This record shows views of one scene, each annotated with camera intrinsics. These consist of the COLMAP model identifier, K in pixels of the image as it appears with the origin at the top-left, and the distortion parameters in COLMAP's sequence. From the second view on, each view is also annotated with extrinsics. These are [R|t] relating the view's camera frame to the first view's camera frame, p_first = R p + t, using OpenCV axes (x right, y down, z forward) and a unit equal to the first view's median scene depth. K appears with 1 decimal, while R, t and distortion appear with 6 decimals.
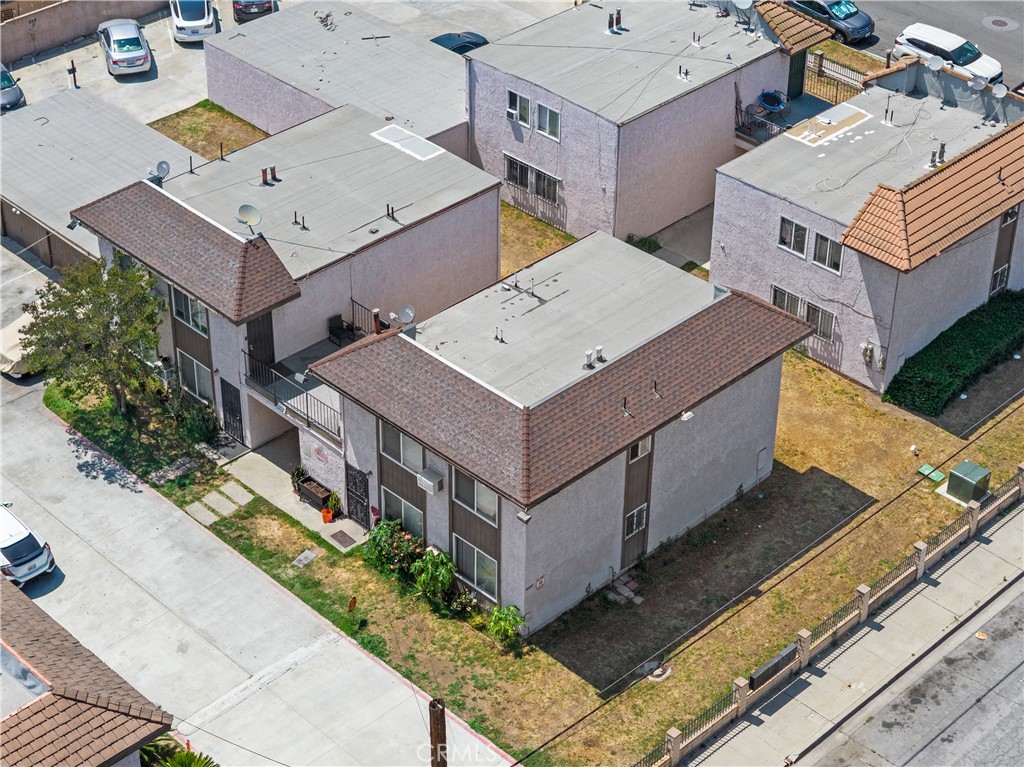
lens RADIAL K [[2060.0, 0, 513.0], [0, 2060.0, 363.1], [0, 0, 1]] dist [-0.251886, 1.324816]
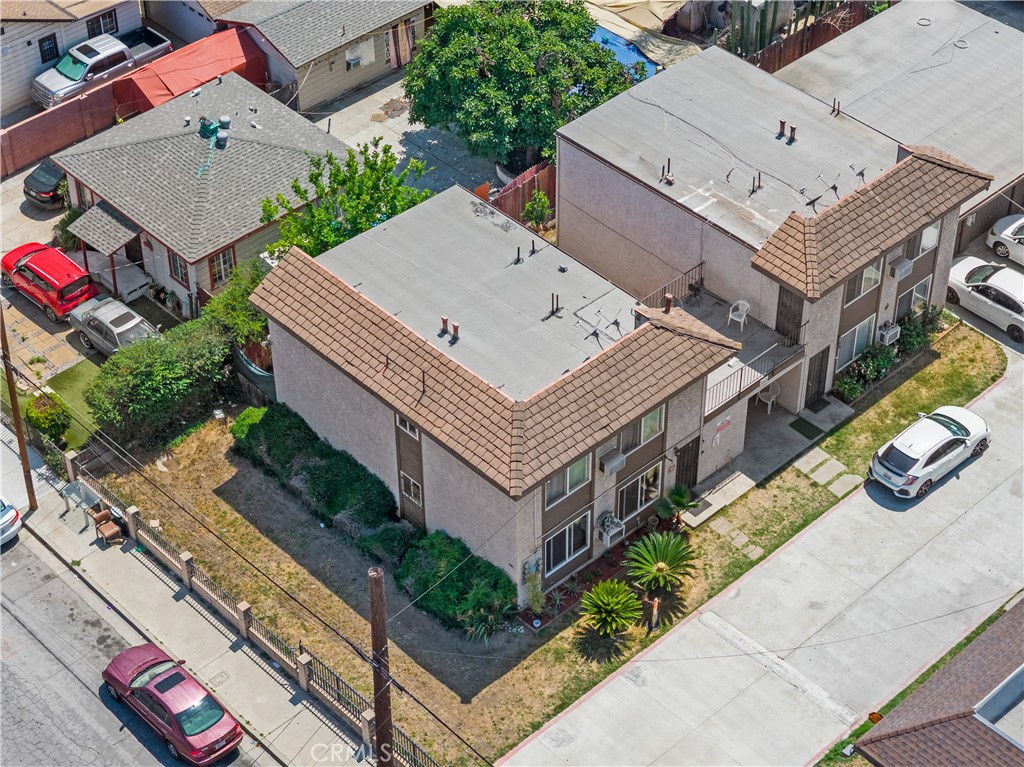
lens RADIAL K [[2060.0, 0, 513.0], [0, 2060.0, 363.1], [0, 0, 1]] dist [-0.251886, 1.324816]
pose [[-0.020079, 0.645992, -0.763080, 0.503785], [-0.563301, 0.623255, 0.542444, -0.376075], [0.826008, 0.440736, 0.351373, 0.417819]]
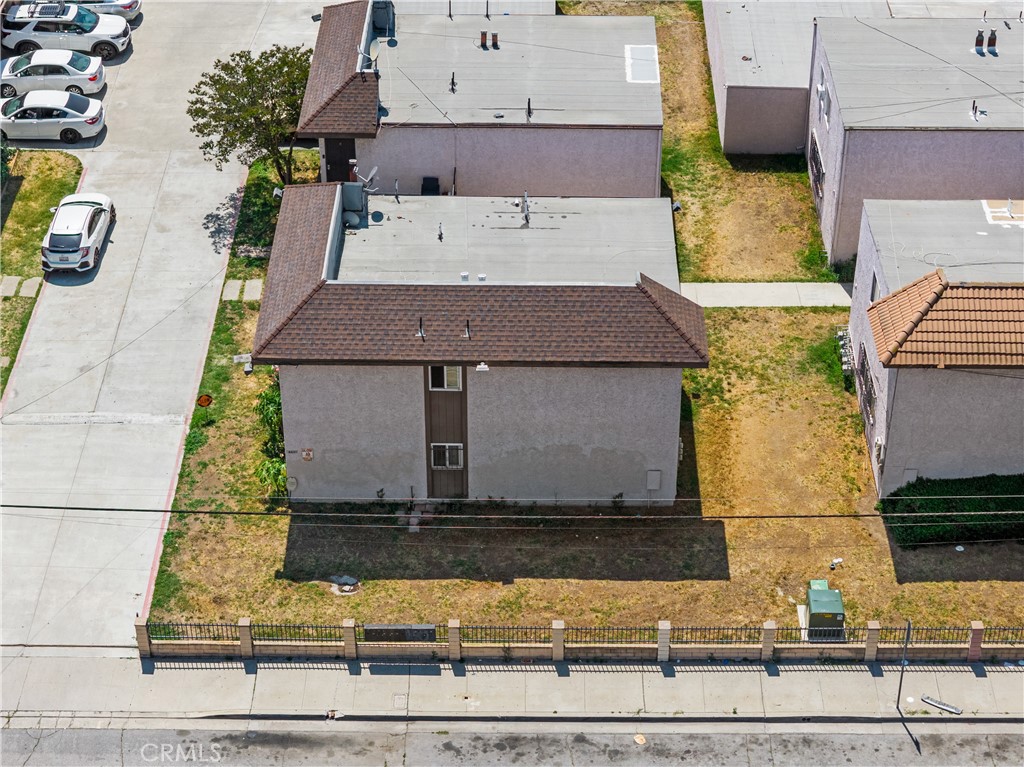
lens RADIAL K [[2060.0, 0, 513.0], [0, 2060.0, 363.1], [0, 0, 1]] dist [-0.251886, 1.324816]
pose [[0.702369, 0.413079, -0.579693, 0.592659], [-0.398887, 0.902916, 0.160101, -0.123371], [0.589548, 0.118783, 0.798952, 0.225712]]
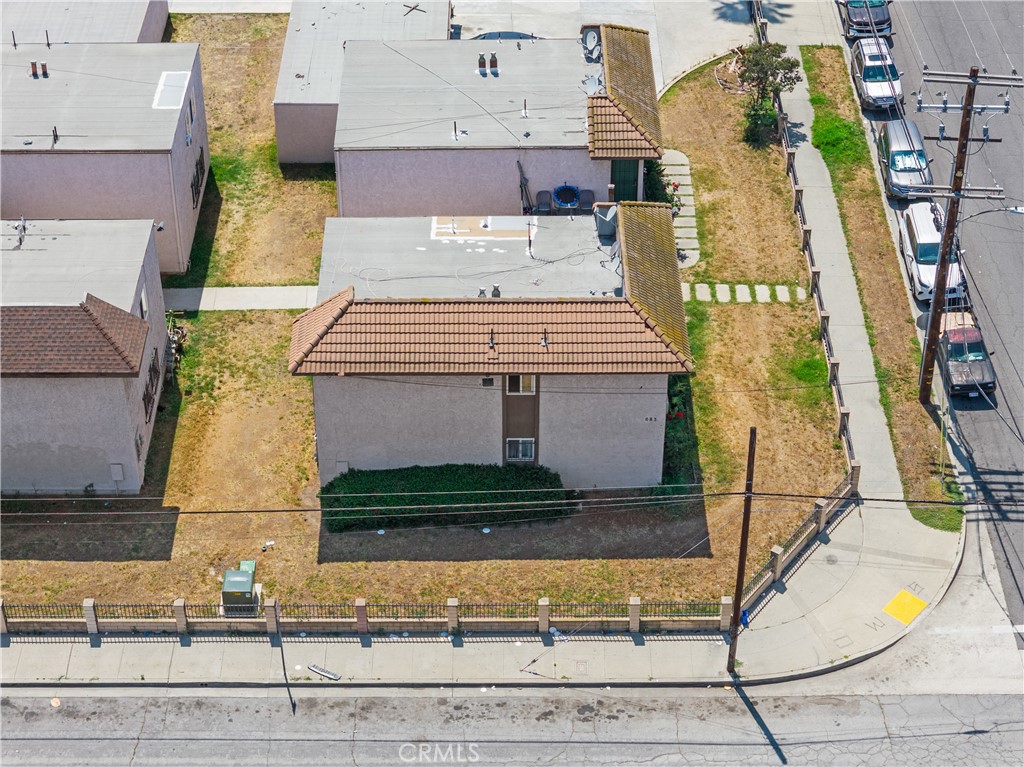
lens RADIAL K [[2060.0, 0, 513.0], [0, 2060.0, 363.1], [0, 0, 1]] dist [-0.251886, 1.324816]
pose [[0.713150, 0.425597, -0.557032, 0.828192], [-0.392188, 0.900847, 0.186181, -0.278547], [0.581038, 0.085686, 0.809353, 0.272526]]
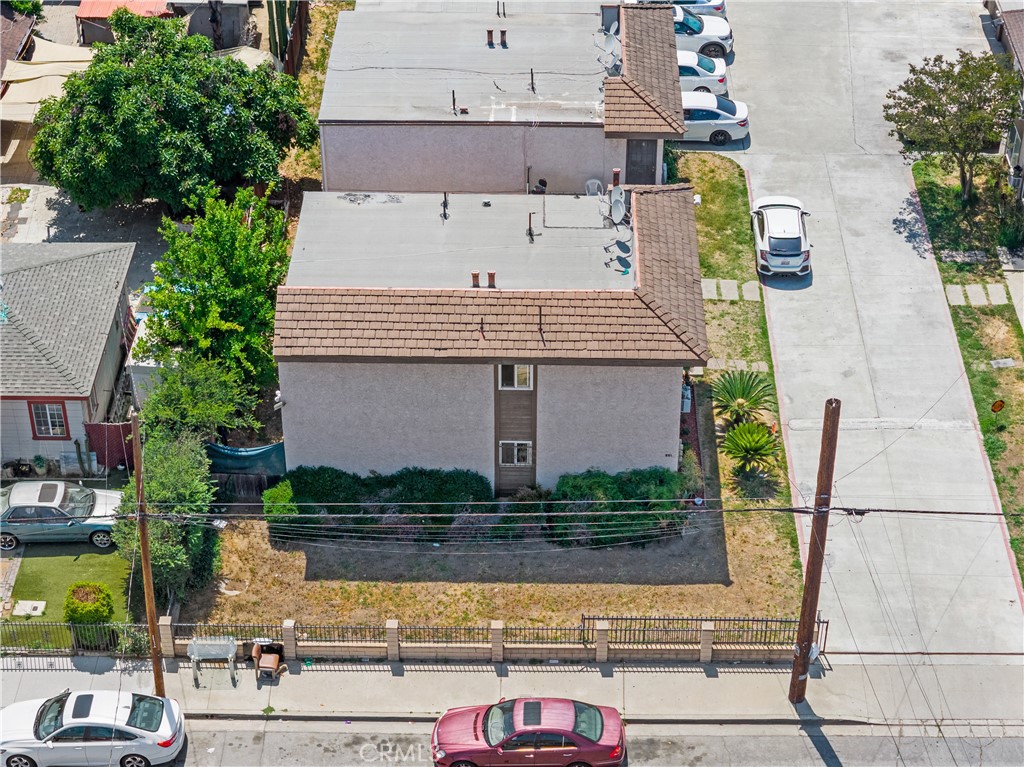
lens RADIAL K [[2078.2, 0, 513.8], [0, 2078.2, 338.1], [0, 0, 1]] dist [-0.239855, 1.377256]
pose [[0.701440, 0.408331, -0.584164, 0.328201], [-0.401044, 0.903676, 0.150112, 0.024167], [0.589190, 0.128981, 0.797633, -0.003557]]
